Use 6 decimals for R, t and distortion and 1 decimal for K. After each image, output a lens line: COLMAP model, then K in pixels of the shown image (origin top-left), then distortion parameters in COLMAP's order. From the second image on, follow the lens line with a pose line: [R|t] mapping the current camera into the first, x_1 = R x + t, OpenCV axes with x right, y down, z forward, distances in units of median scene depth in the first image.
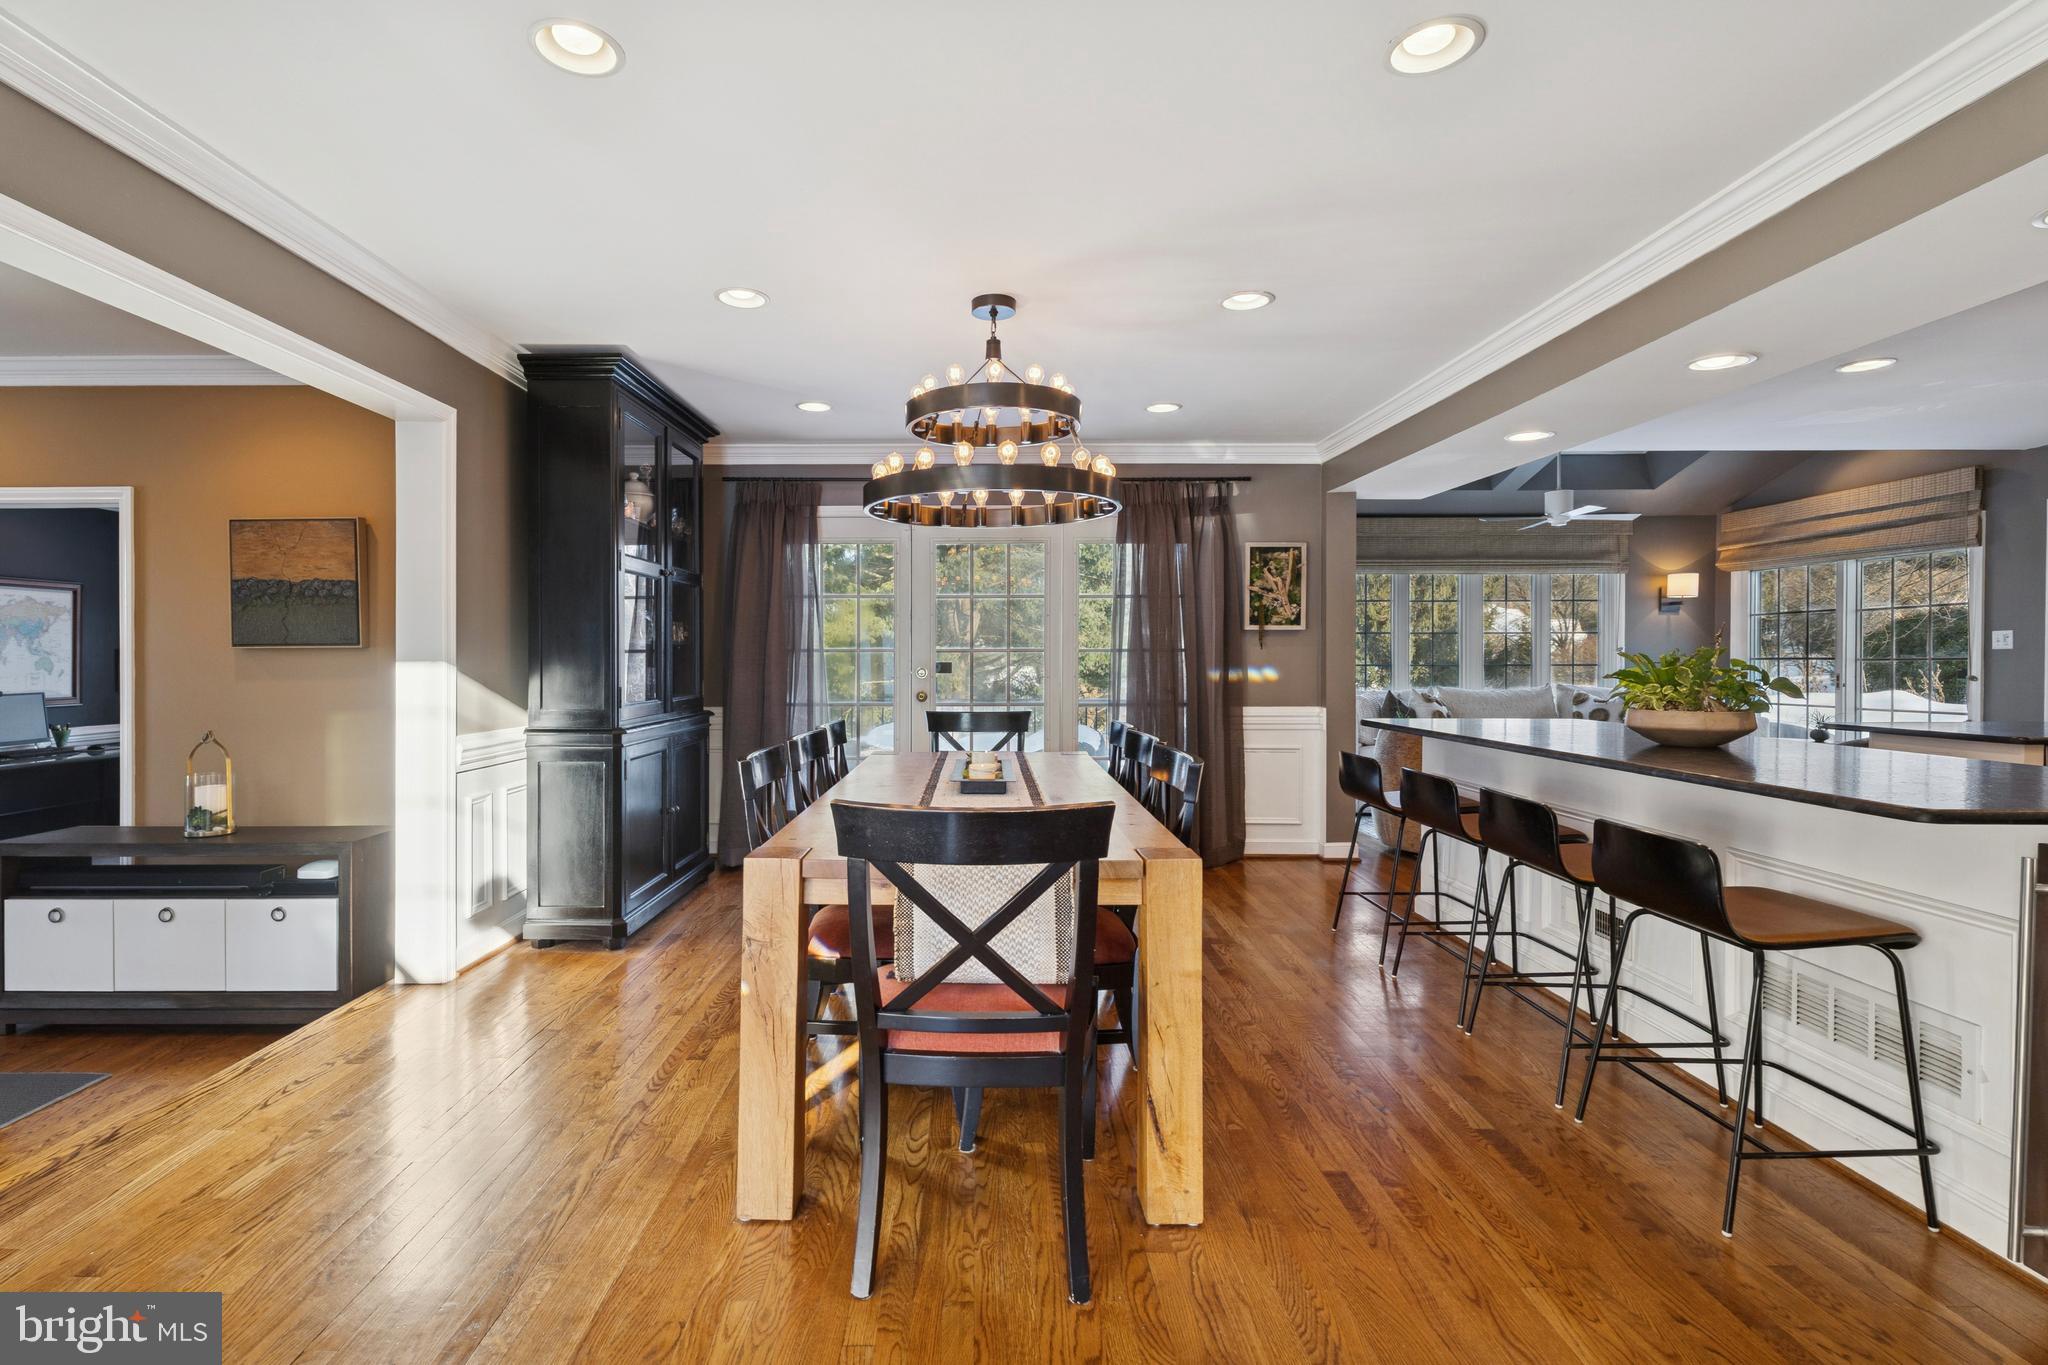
lens RADIAL K [[924.5, 0, 1019.9], [0, 924.5, 675.4], [0, 0, 1]] dist [0.002456, -0.000055]
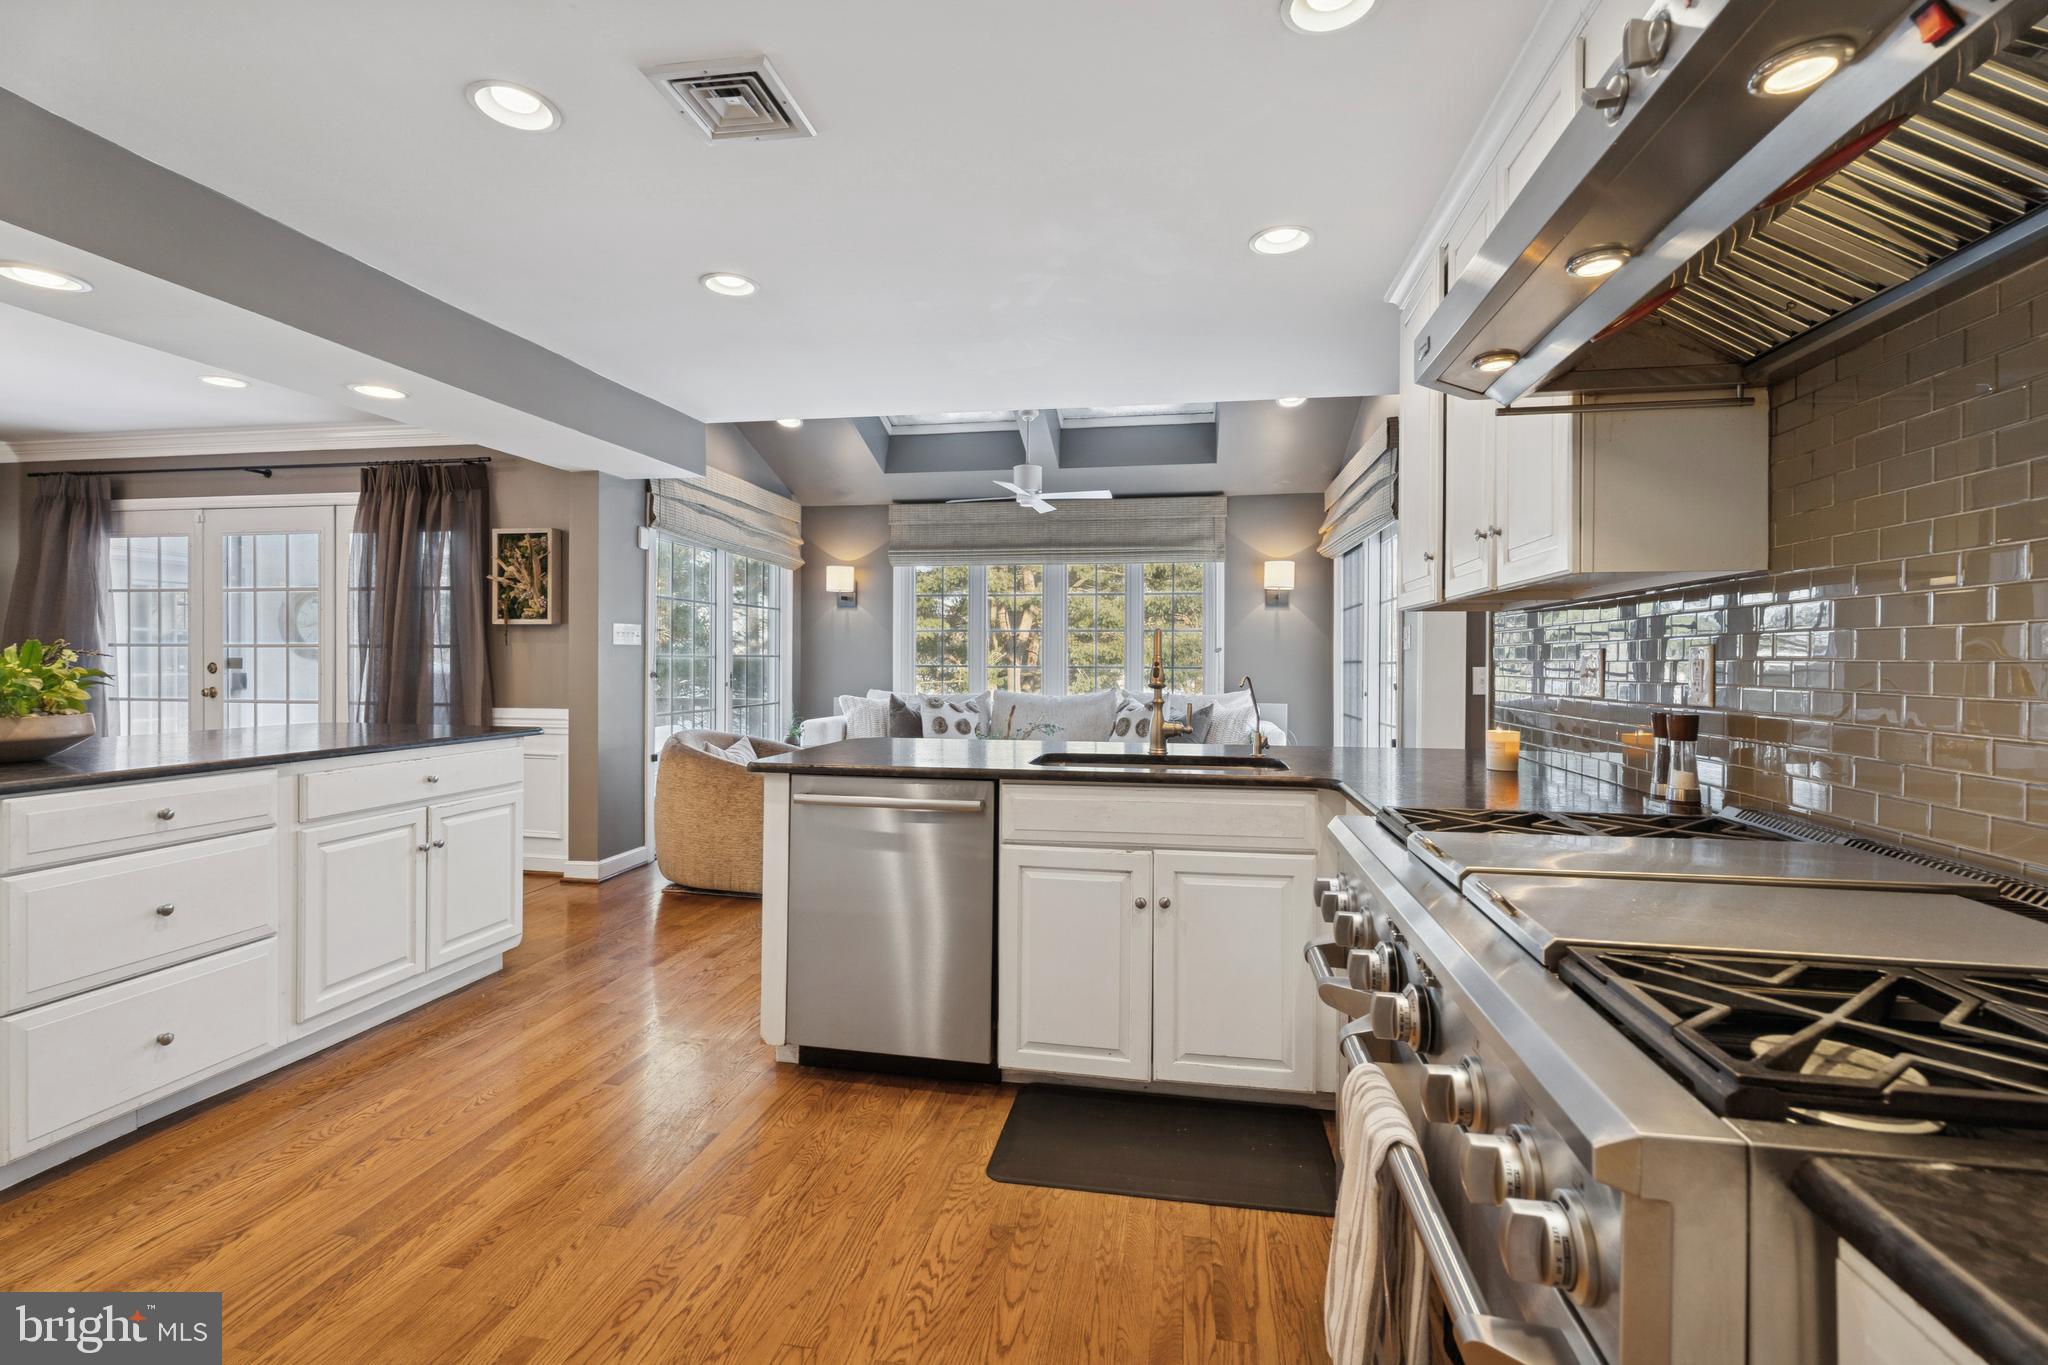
lens RADIAL K [[924.5, 0, 1020.2], [0, 924.5, 674.5], [0, 0, 1]] dist [0.002456, -0.000055]
pose [[0.986098, 0.010894, -0.165809, 0.695307], [-0.011200, 0.999937, -0.000907, -0.003439], [0.165789, 0.002751, 0.986157, 0.138747]]
